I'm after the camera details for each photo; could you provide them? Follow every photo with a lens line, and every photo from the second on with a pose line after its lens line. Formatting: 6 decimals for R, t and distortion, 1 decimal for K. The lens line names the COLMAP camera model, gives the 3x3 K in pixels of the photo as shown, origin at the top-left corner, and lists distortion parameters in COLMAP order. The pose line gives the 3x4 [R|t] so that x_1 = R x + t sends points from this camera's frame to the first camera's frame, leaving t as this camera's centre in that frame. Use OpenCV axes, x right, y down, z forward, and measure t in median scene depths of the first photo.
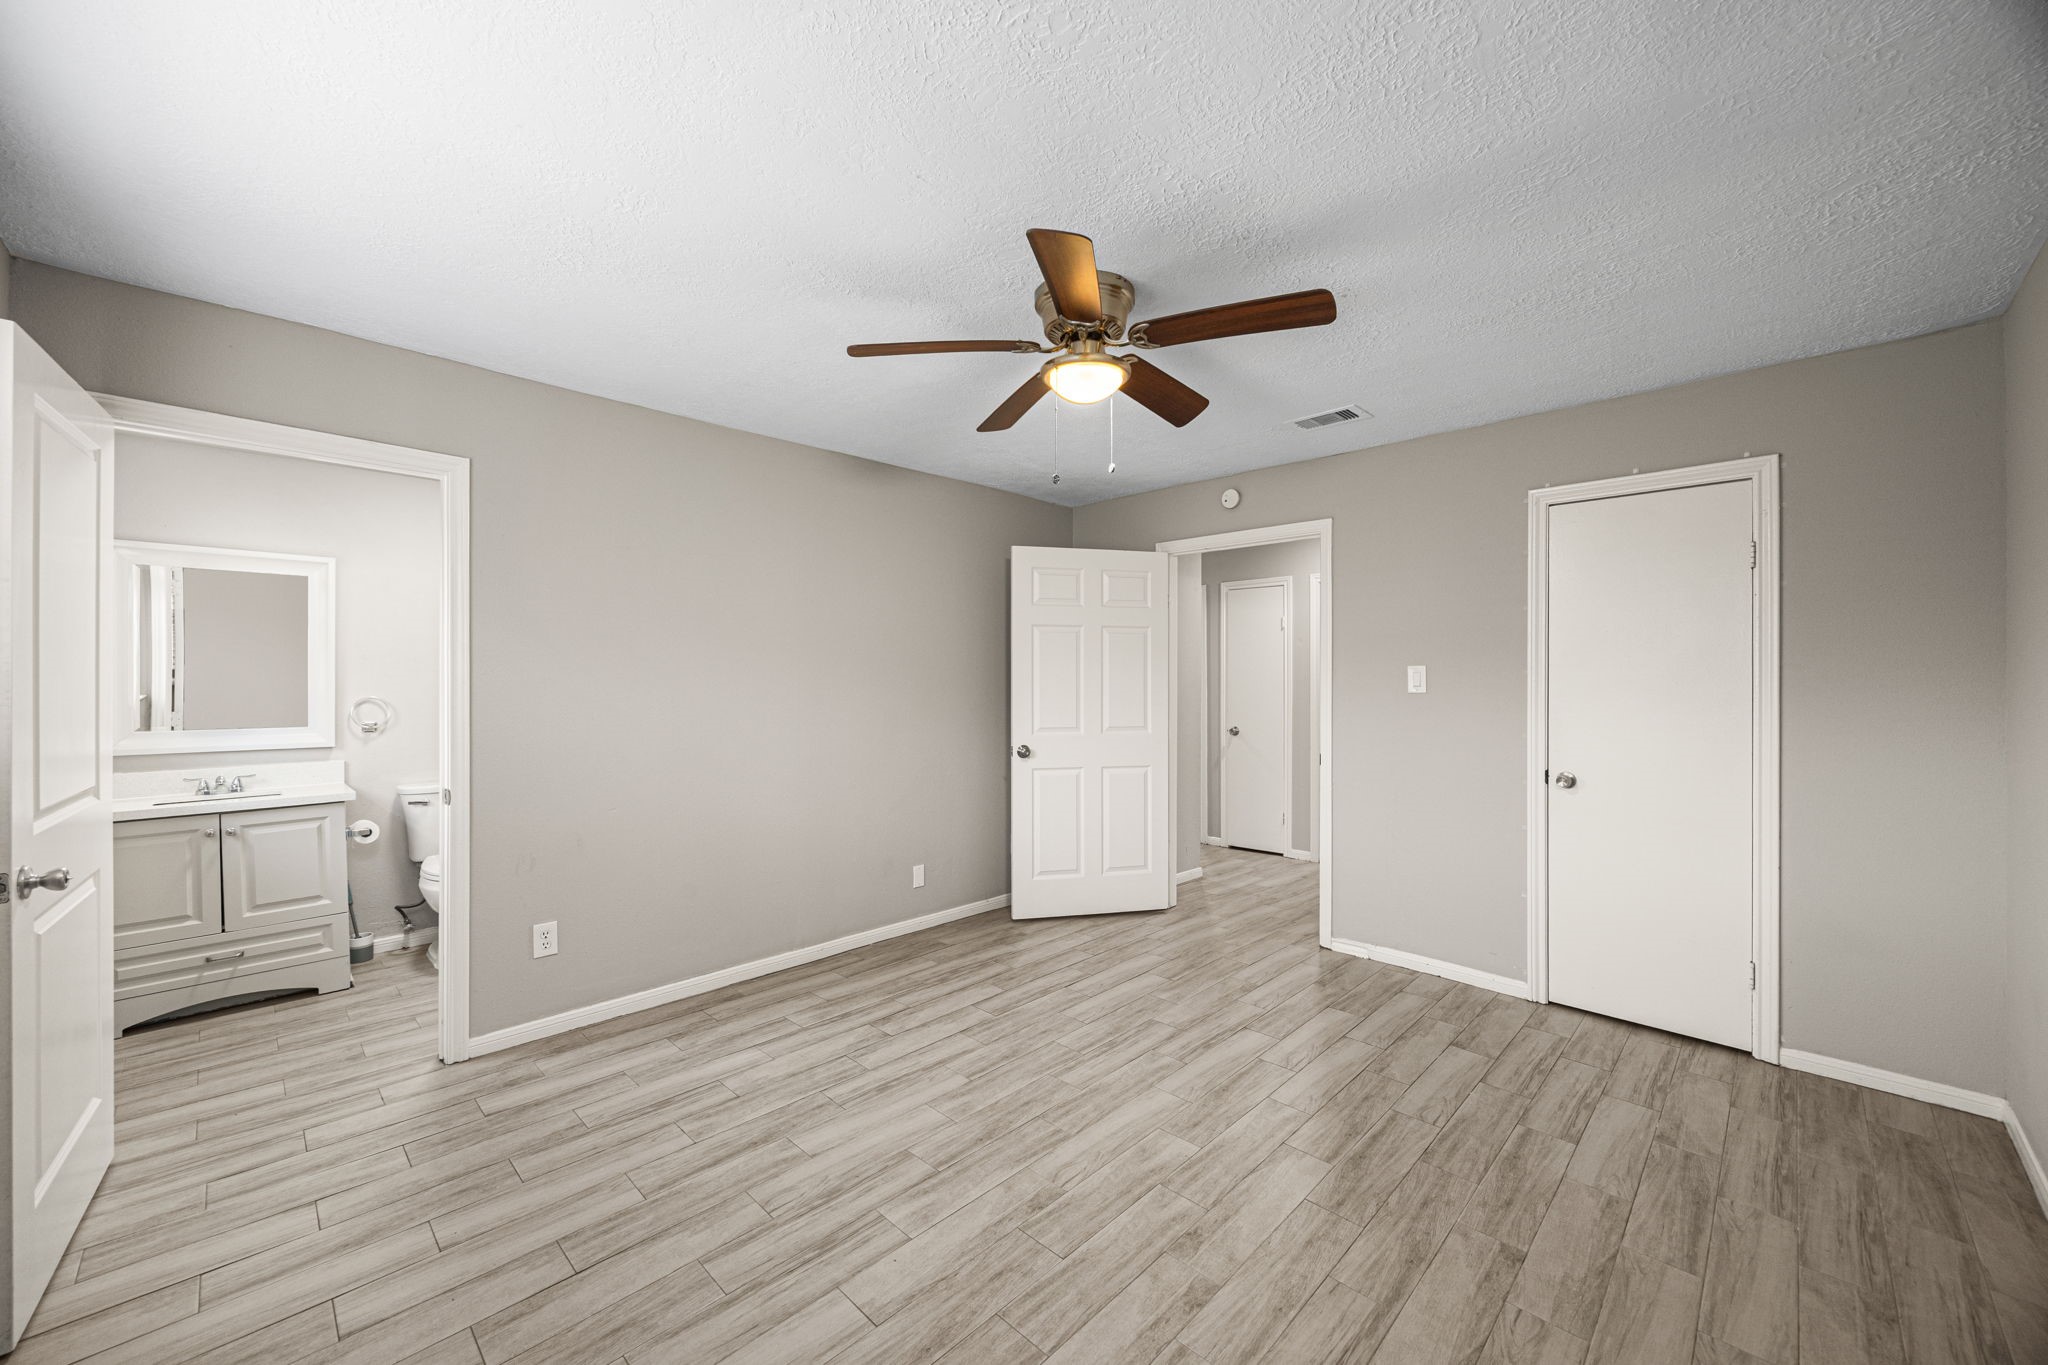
lens RADIAL K [[794.6, 0, 1022.1], [0, 794.6, 680.0], [0, 0, 1]] dist [-0.002297, -0.000031]
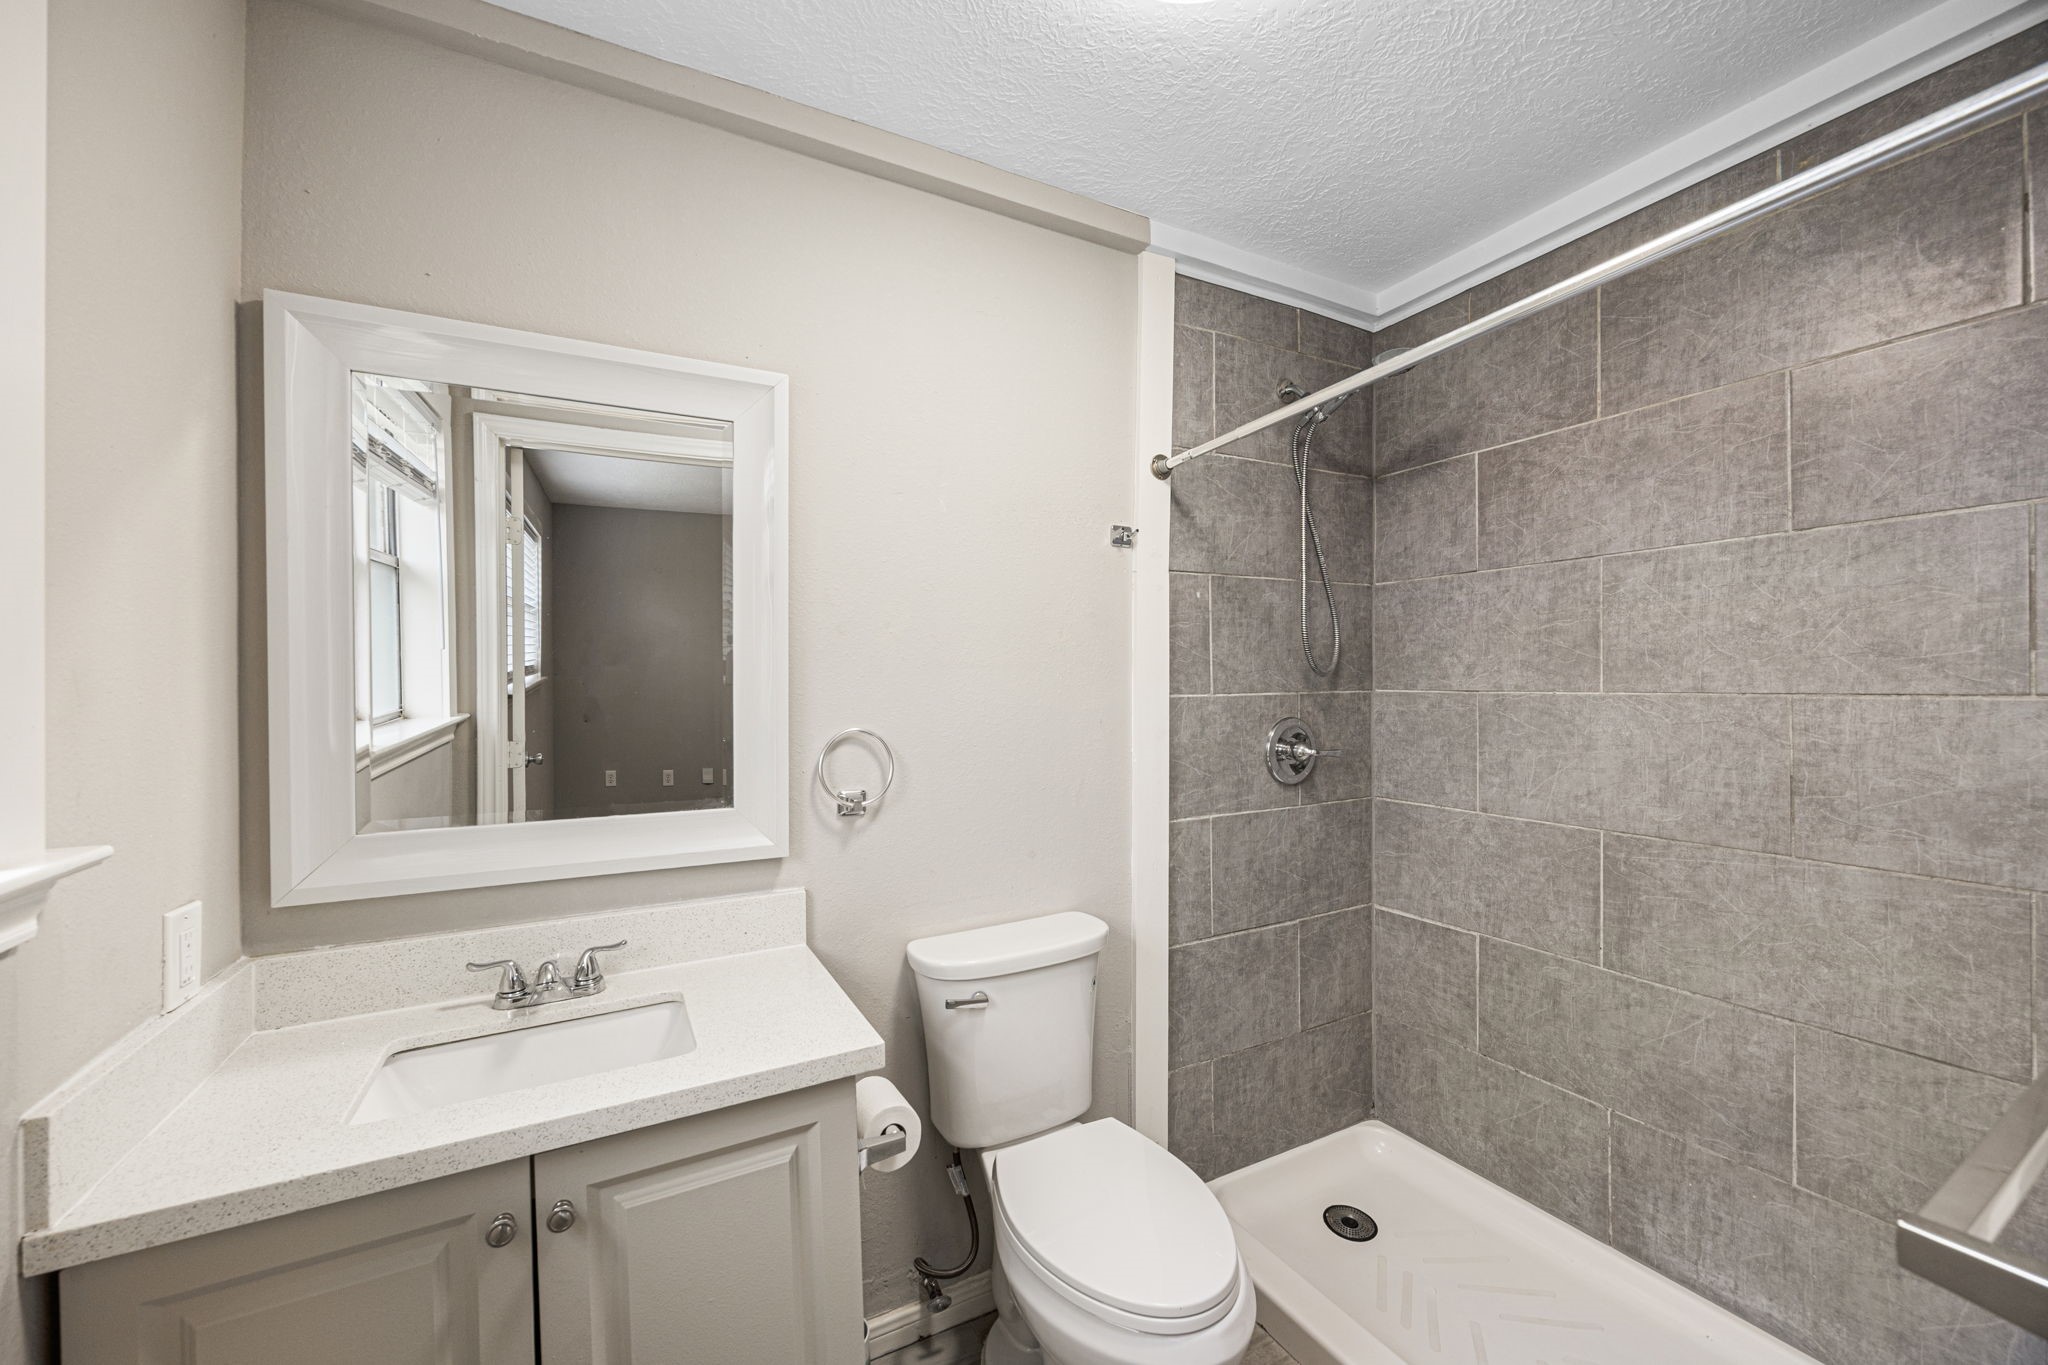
lens RADIAL K [[794.6, 0, 1020.0], [0, 794.6, 689.0], [0, 0, 1]] dist [-0.002297, -0.000031]
pose [[0.954690, -0.005834, -0.297546, -0.645221], [0.005645, 0.999983, -0.001495, 0.001976], [0.297549, -0.000252, 0.954706, 0.663863]]
